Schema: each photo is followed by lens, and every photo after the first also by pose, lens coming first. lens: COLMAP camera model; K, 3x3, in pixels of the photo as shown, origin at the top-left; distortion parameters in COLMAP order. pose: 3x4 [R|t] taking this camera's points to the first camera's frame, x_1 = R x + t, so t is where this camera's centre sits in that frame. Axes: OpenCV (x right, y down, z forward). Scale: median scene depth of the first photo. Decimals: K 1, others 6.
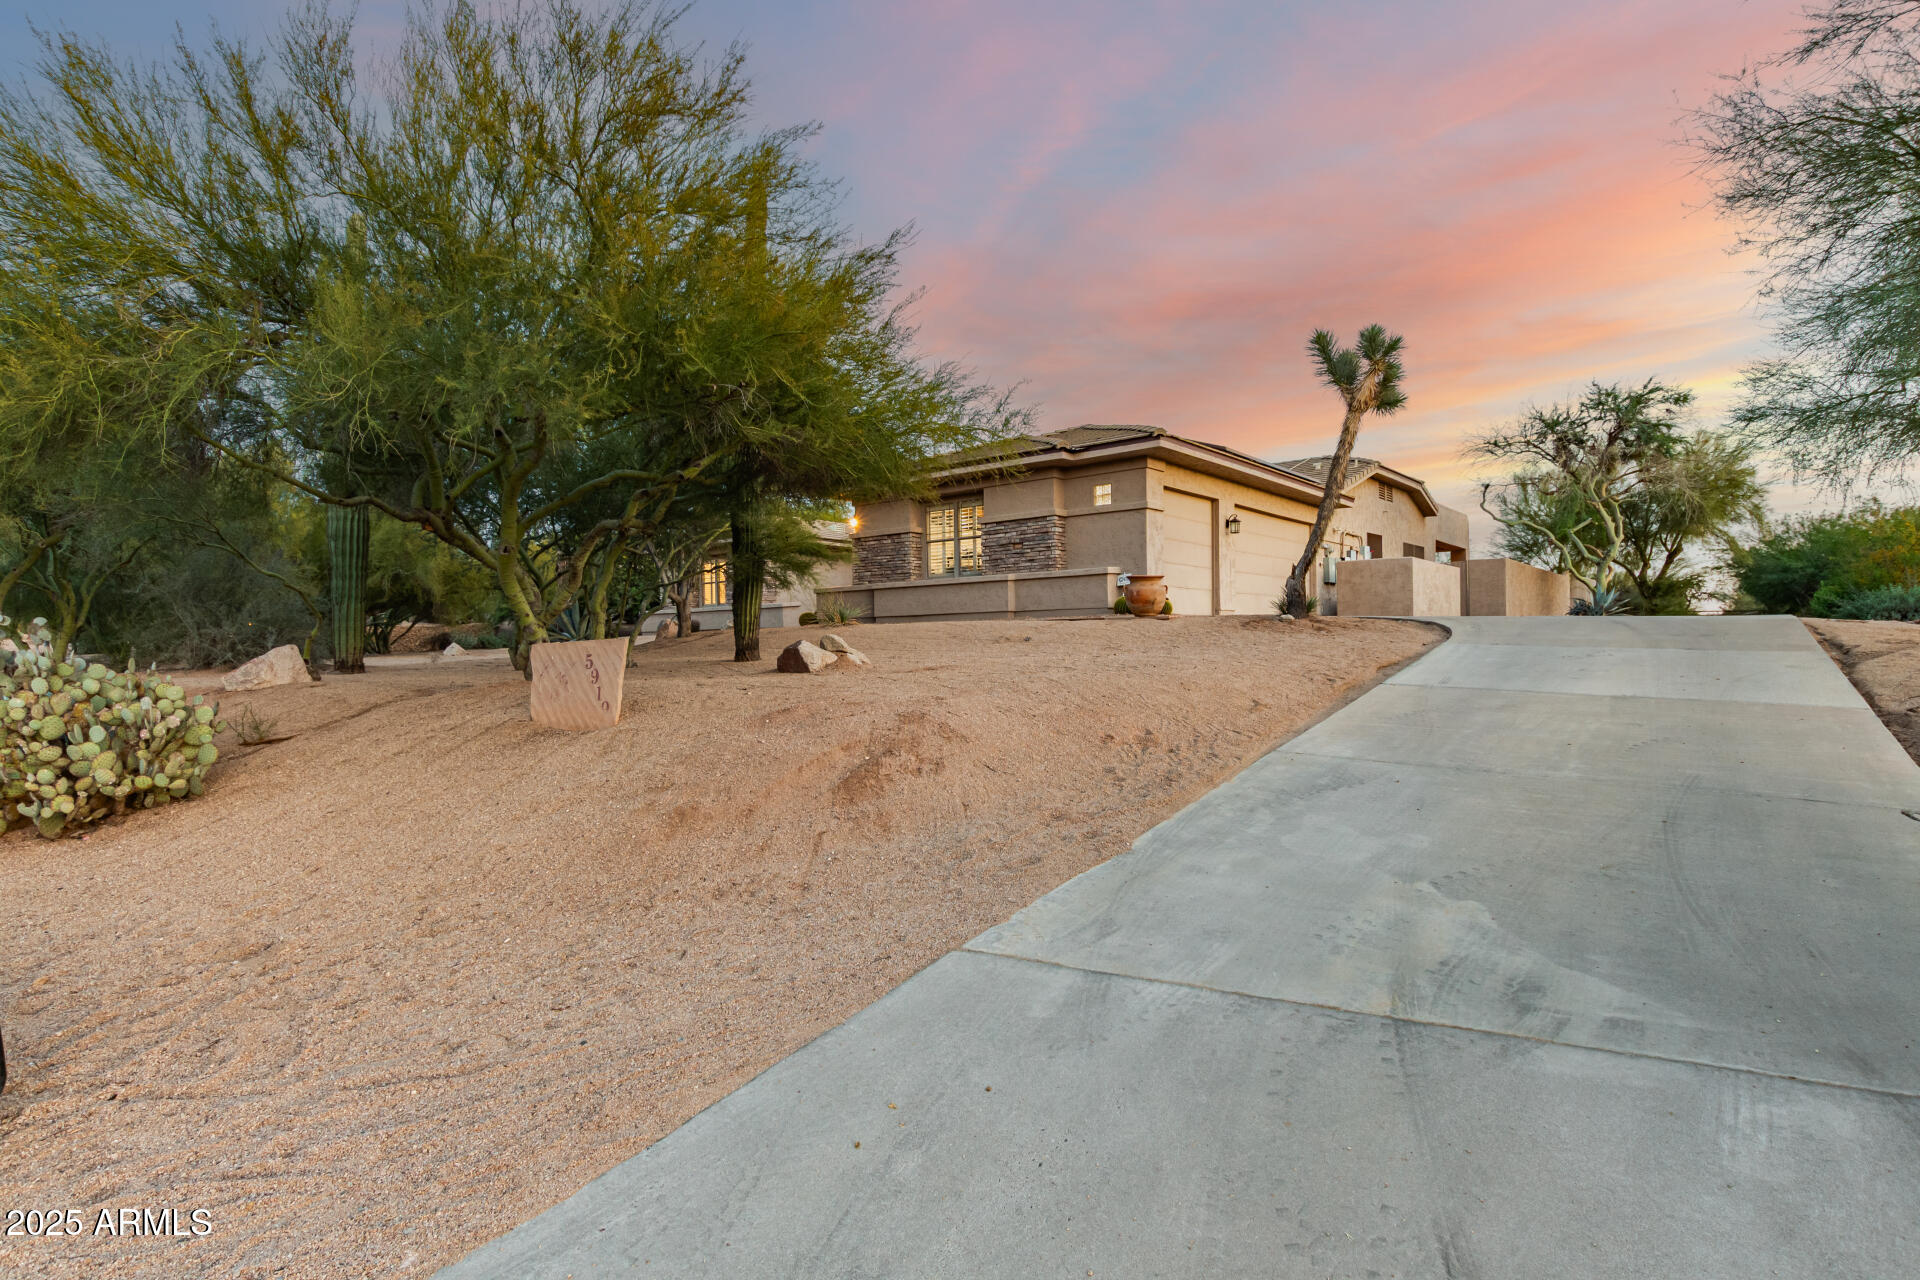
lens RADIAL K [[987.9, 0, 959.2], [0, 987.9, 645.5], [0, 0, 1]] dist [0.001952, 0.000061]
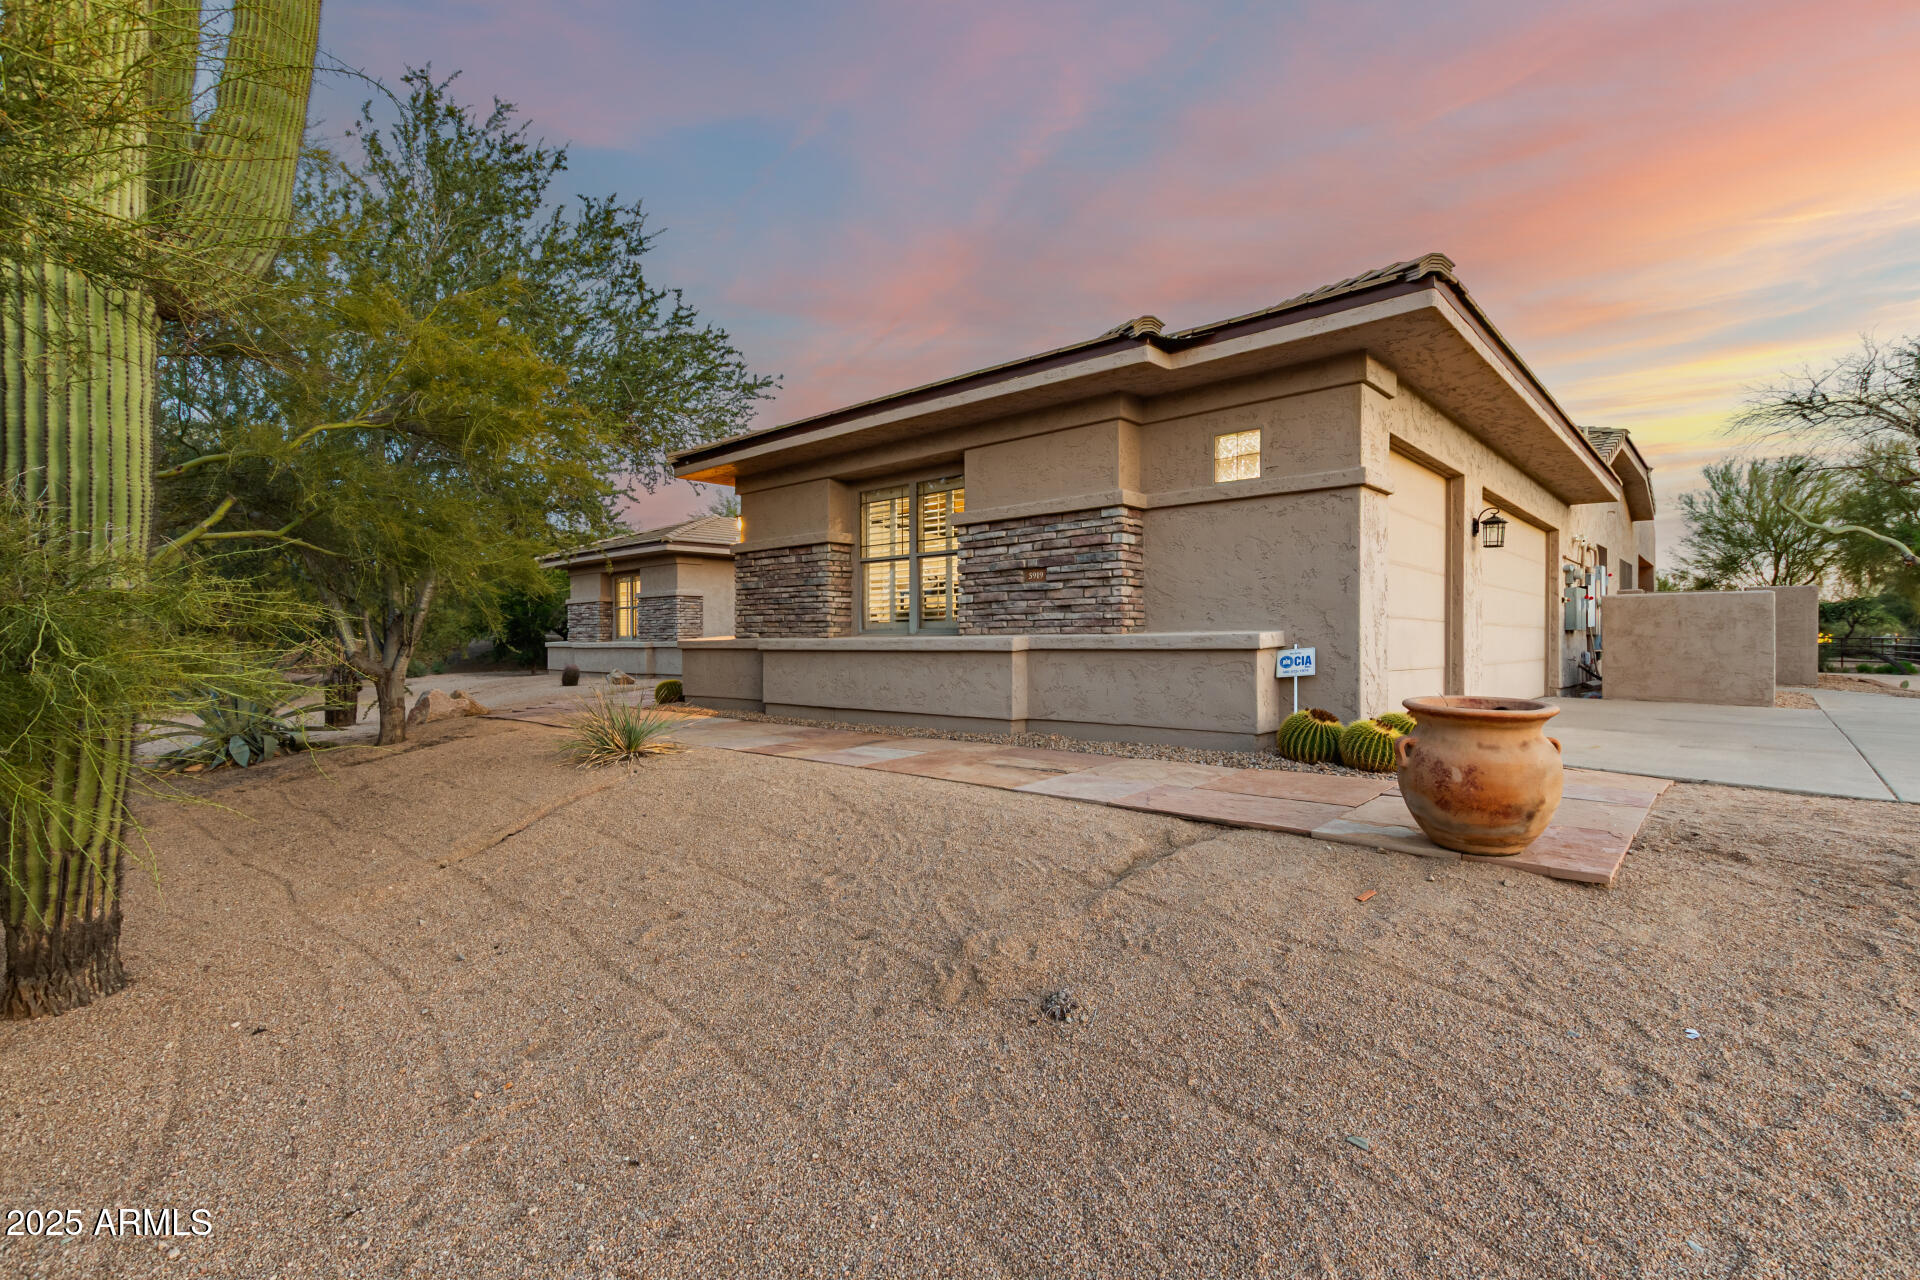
lens RADIAL K [[876.0, 0, 959.5], [0, 876.0, 641.7], [0, 0, 1]] dist [-0.003622, -0.000325]
pose [[0.999450, 0.006840, -0.032453, 0.036247], [-0.006751, 0.999973, 0.002844, -0.067119], [0.032471, -0.002623, 0.999469, 0.565857]]
